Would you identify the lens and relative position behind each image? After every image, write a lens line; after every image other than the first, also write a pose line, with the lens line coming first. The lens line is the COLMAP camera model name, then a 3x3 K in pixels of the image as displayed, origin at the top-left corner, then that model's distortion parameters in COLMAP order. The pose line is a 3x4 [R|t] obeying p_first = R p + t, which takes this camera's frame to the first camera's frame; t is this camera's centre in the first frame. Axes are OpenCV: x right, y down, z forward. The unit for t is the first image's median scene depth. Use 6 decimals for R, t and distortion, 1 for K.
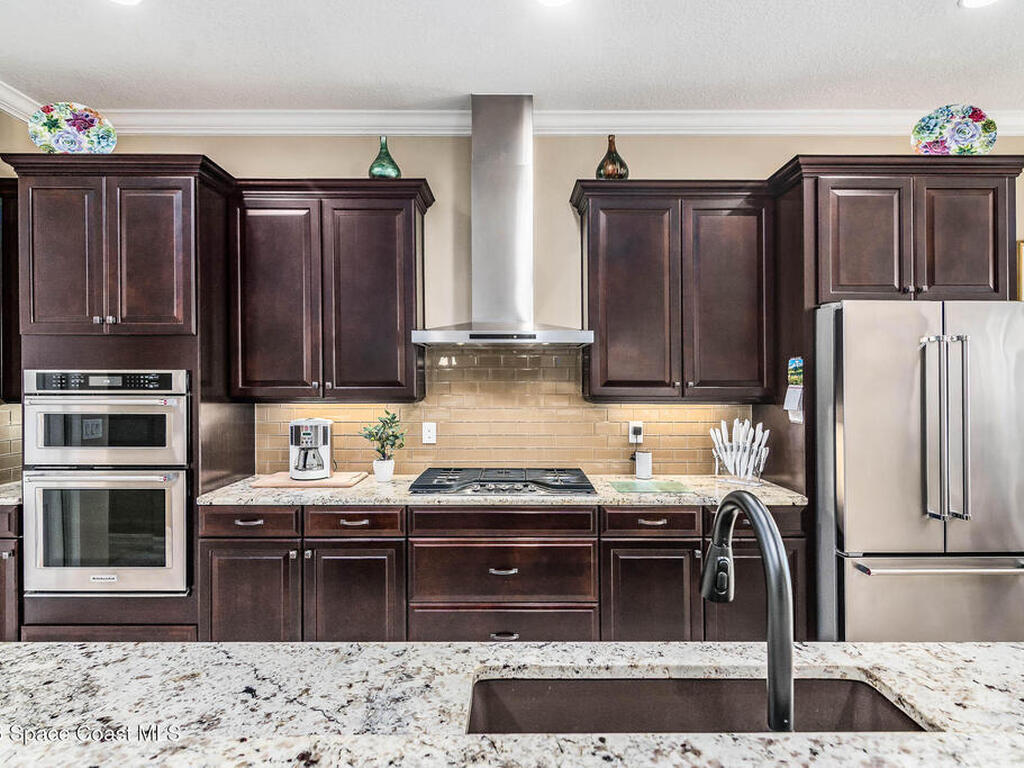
lens RADIAL K [[554.4, 0, 499.5], [0, 554.4, 379.6], [0, 0, 1]] dist [0.001471, -0.001830]
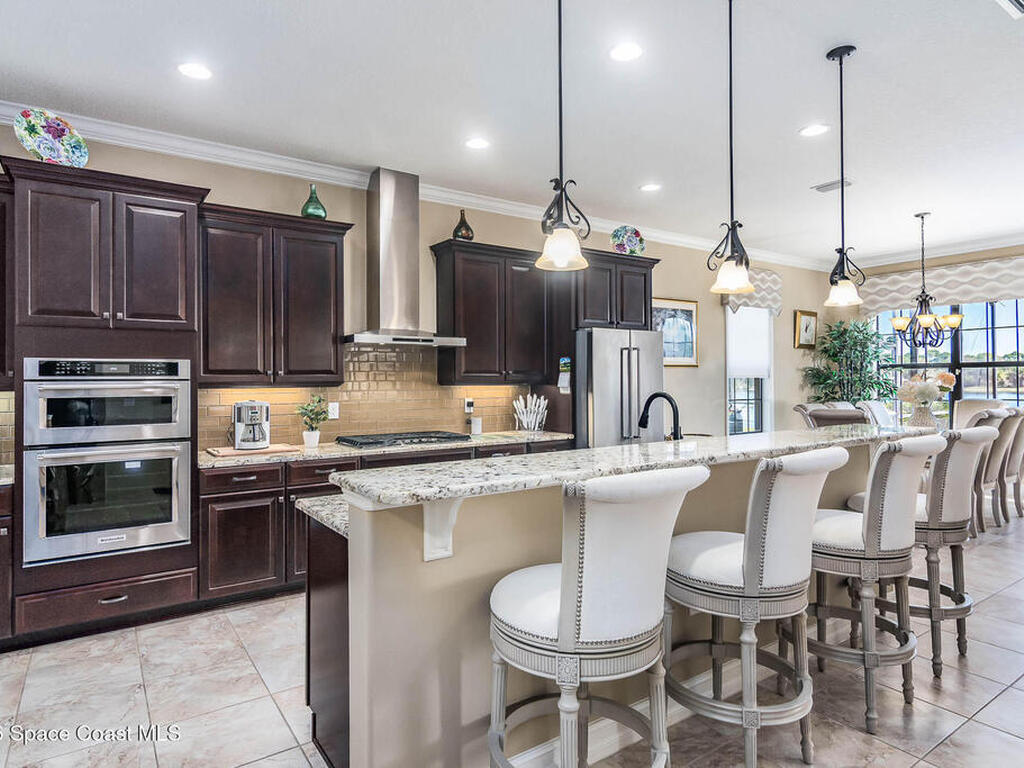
lens RADIAL K [[591.7, 0, 488.0], [0, 591.7, 381.0], [0, 0, 1]] dist [0.001471, 0.000095]
pose [[0.837213, -0.007164, 0.546830, -0.706053], [0.006974, 0.999973, 0.002424, 0.030240], [-0.546832, 0.001784, 0.837240, -0.447310]]
